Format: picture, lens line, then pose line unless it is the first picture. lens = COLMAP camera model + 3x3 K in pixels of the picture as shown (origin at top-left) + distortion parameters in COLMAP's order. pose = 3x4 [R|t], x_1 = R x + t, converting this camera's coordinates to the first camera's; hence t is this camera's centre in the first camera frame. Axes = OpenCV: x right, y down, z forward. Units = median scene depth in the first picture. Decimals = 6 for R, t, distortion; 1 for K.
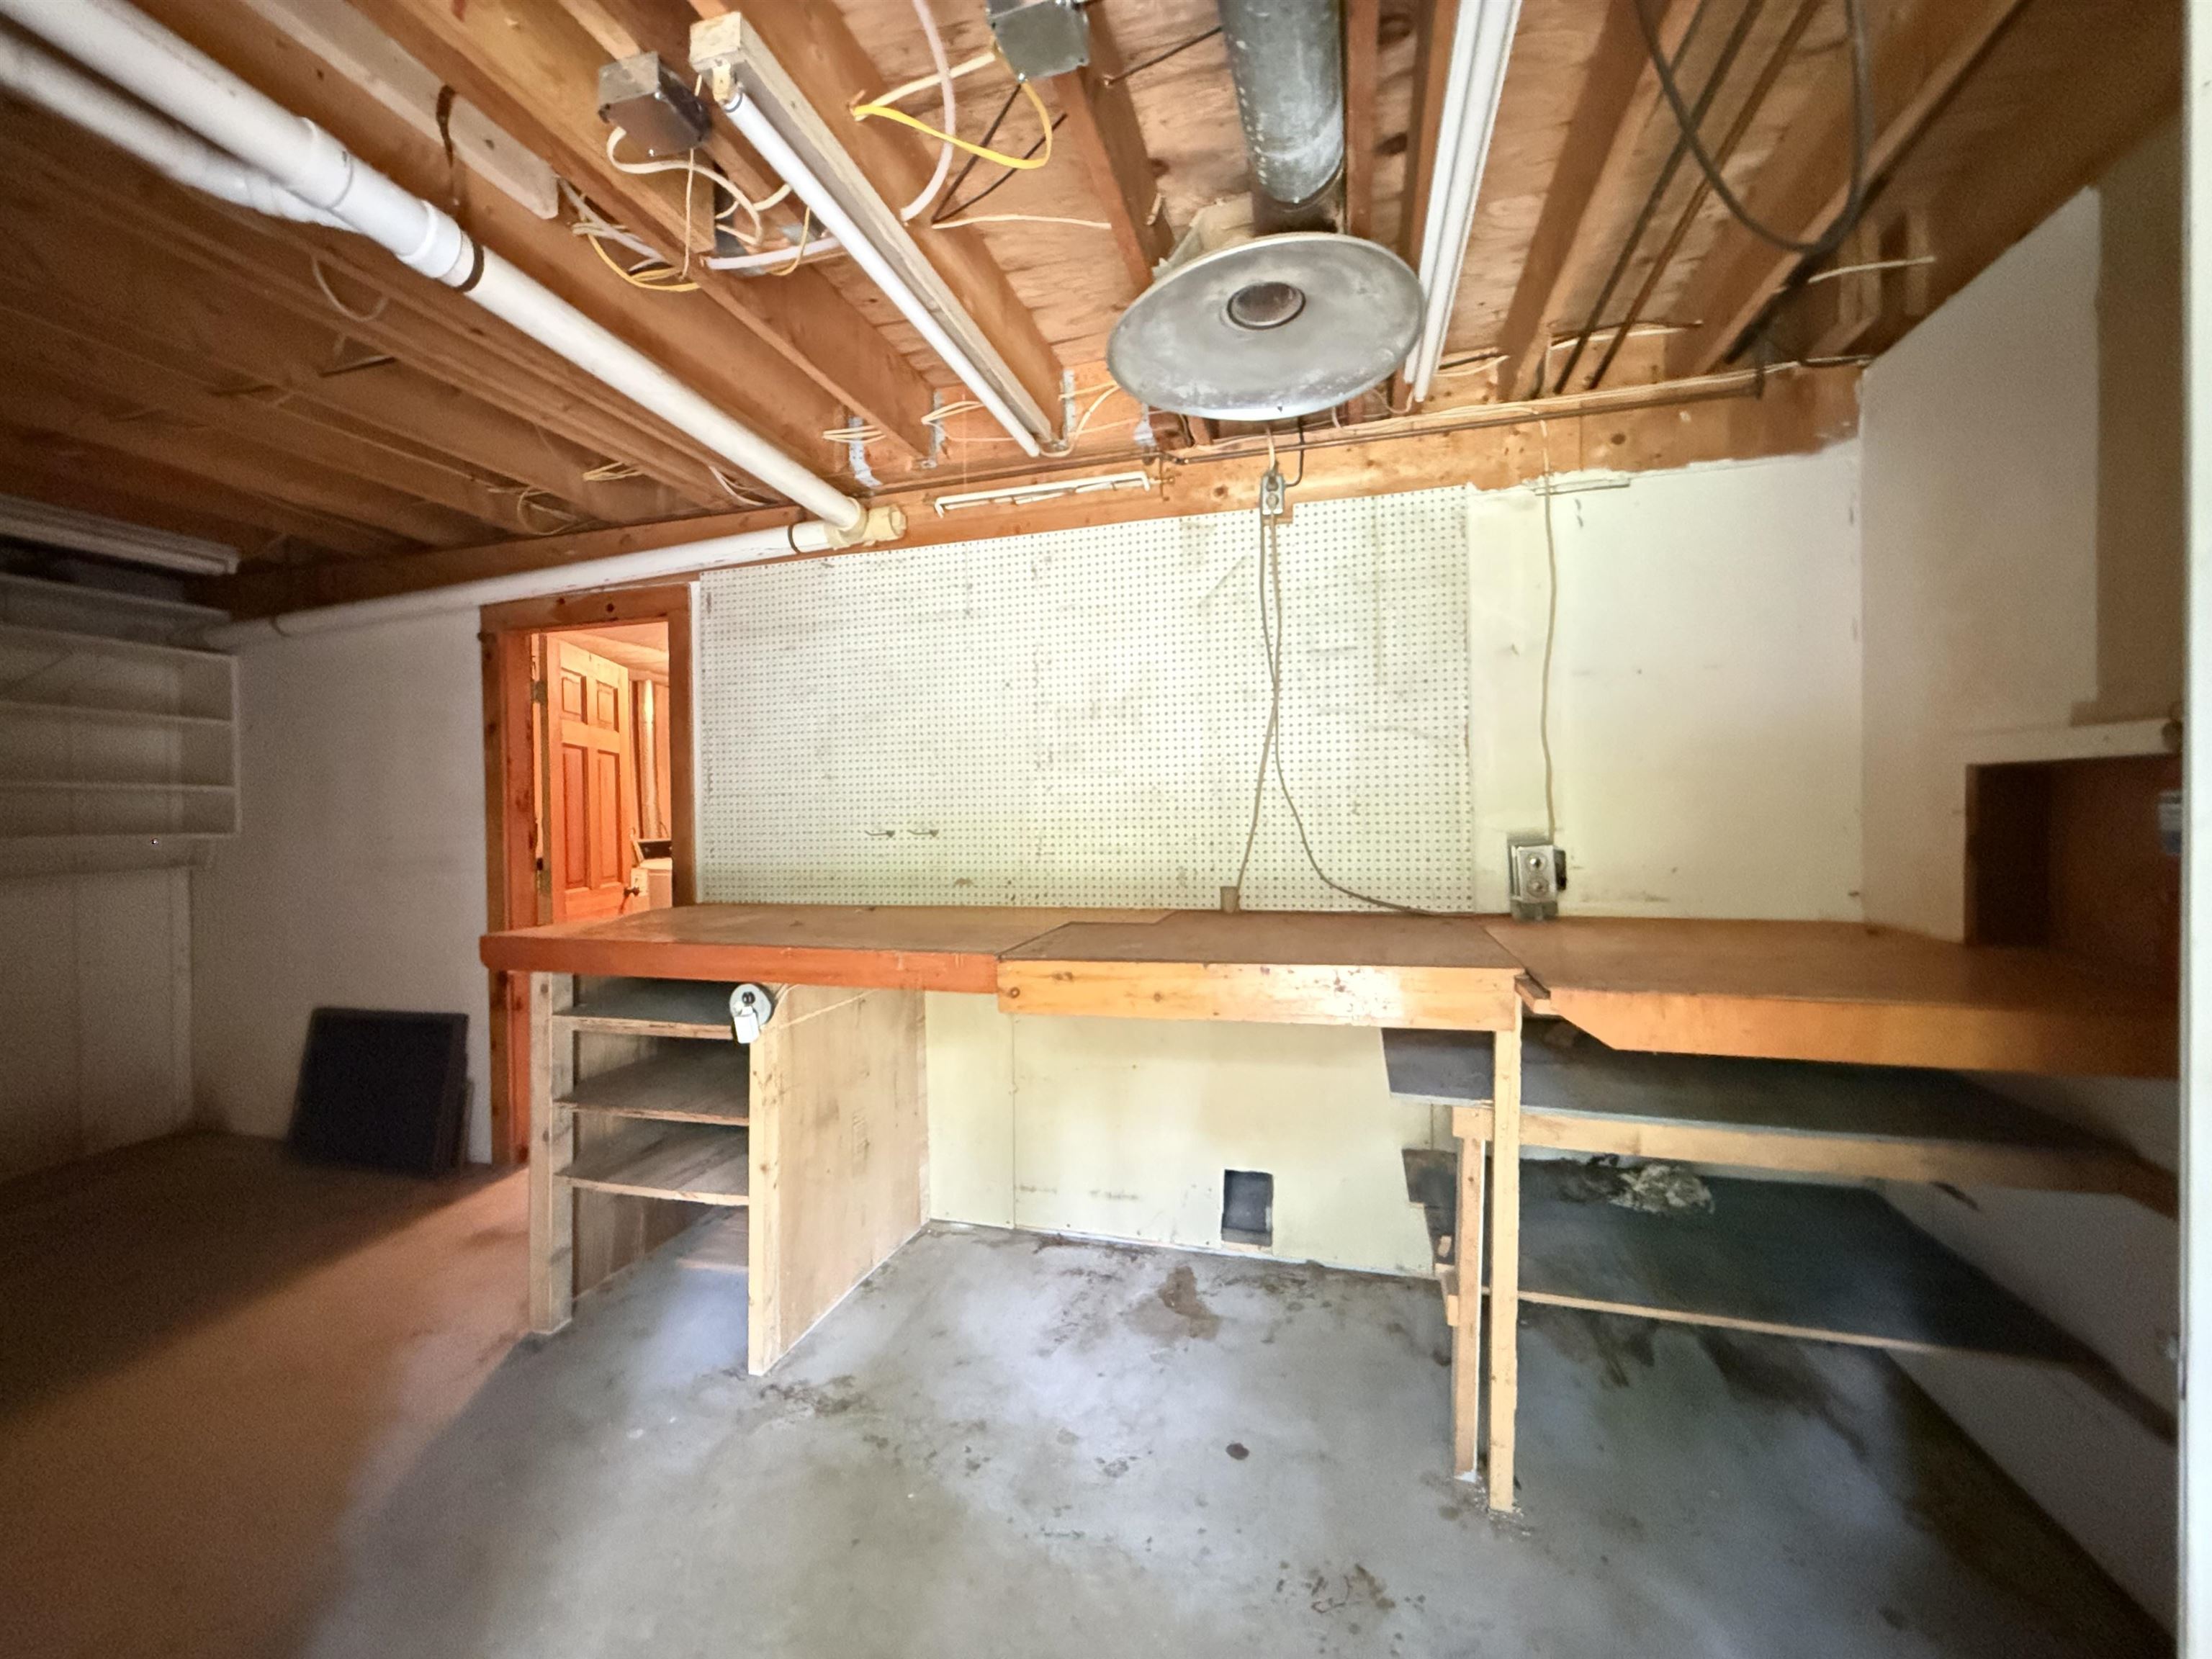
lens RADIAL K [[878.7, 0, 1098.6], [0, 878.7, 823.0], [0, 0, 1]] dist [-0.000130, -0.000260]
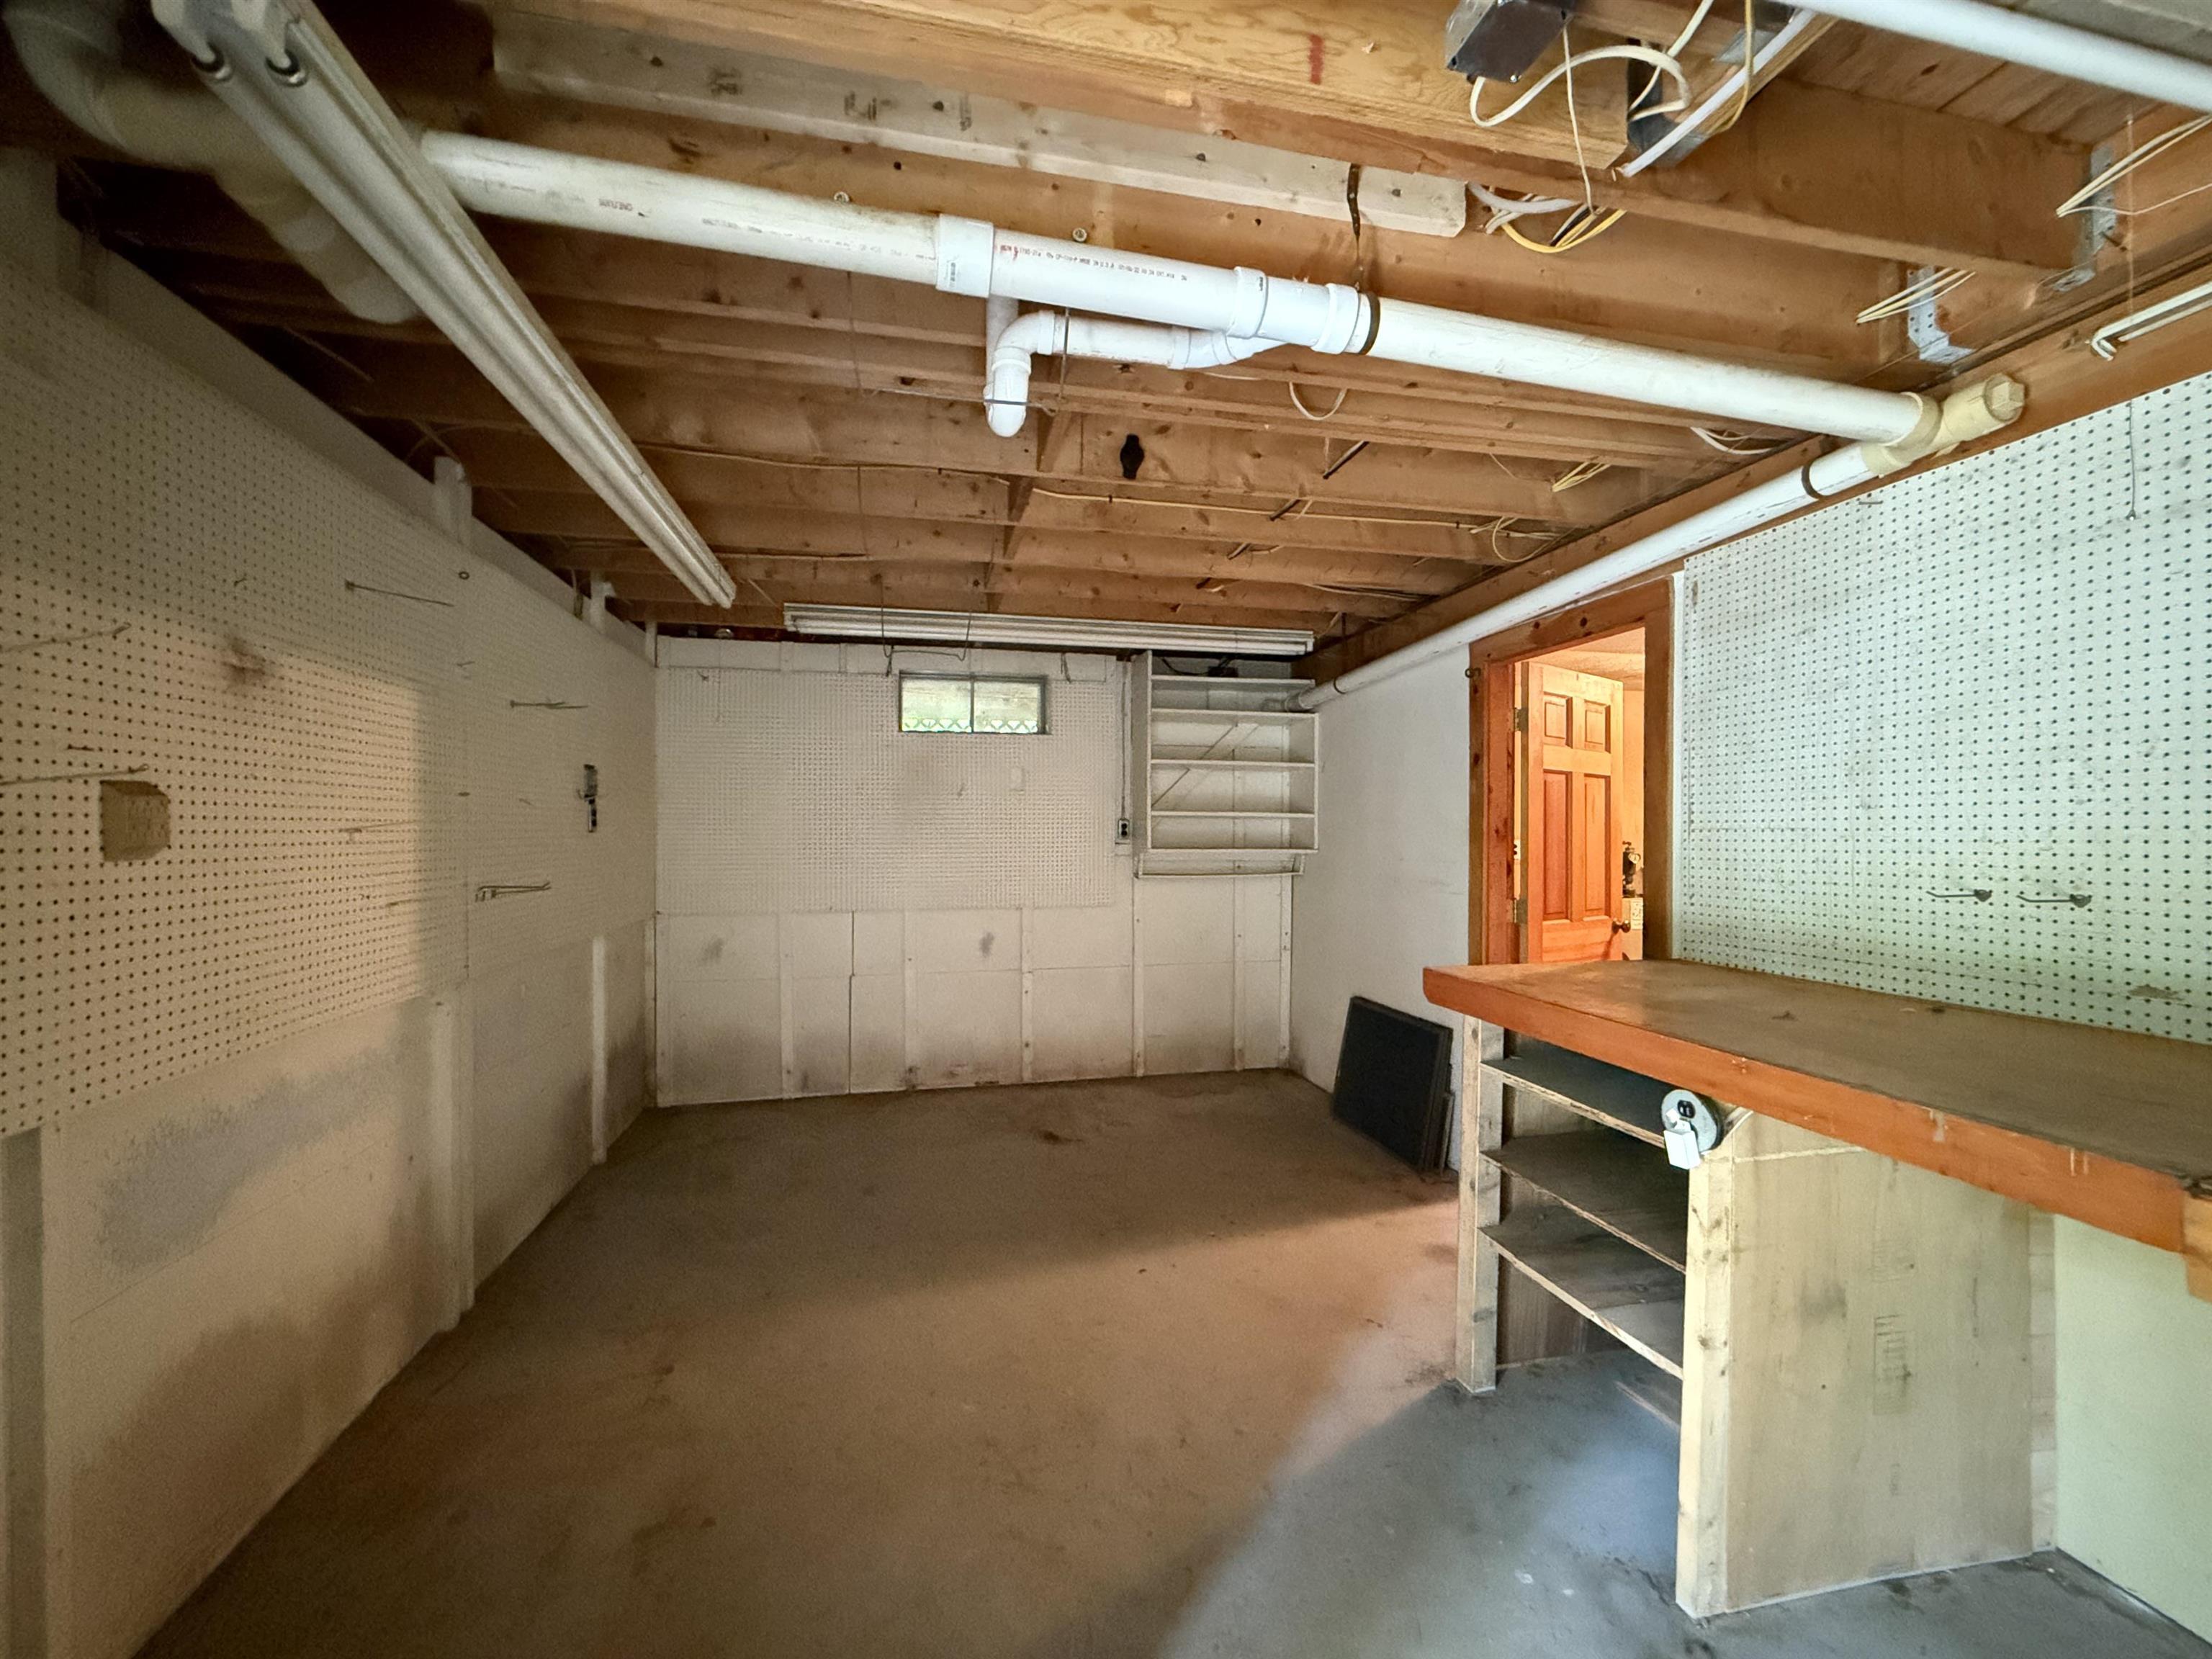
lens RADIAL K [[878.7, 0, 1103.8], [0, 878.7, 825.4], [0, 0, 1]] dist [-0.000130, -0.000260]
pose [[0.471548, 0.011573, -0.881765, 0.023754], [-0.018861, 0.999818, 0.003036, -0.029575], [0.881639, 0.015199, 0.471680, 0.146240]]
